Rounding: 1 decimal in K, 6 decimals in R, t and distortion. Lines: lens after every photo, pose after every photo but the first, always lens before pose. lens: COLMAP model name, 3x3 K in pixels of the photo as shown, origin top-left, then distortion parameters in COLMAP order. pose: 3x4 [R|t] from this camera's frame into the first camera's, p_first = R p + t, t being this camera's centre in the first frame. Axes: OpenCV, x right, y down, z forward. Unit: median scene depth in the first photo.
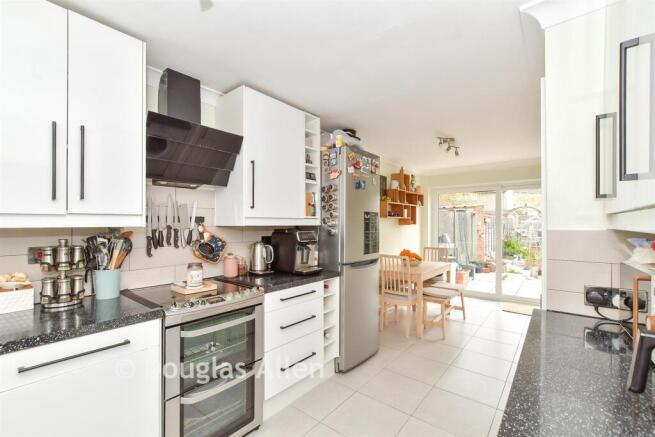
lens RADIAL K [[285.8, 0, 327.0], [0, 285.8, 220.4], [0, 0, 1]] dist [-0.001949, 0.000003]
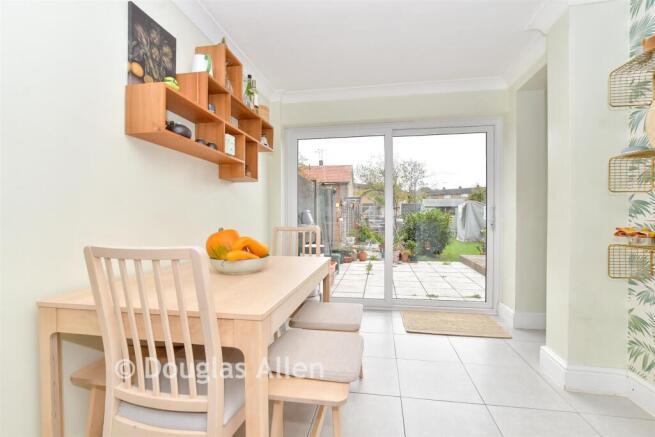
lens RADIAL K [[285.8, 0, 329.8], [0, 285.8, 217.5], [0, 0, 1]] dist [-0.001949, 0.000003]
pose [[0.871682, -0.010412, 0.489962, 0.181172], [0.003039, 0.999870, 0.015842, 0.067993], [-0.490063, -0.012320, 0.871600, 0.521582]]
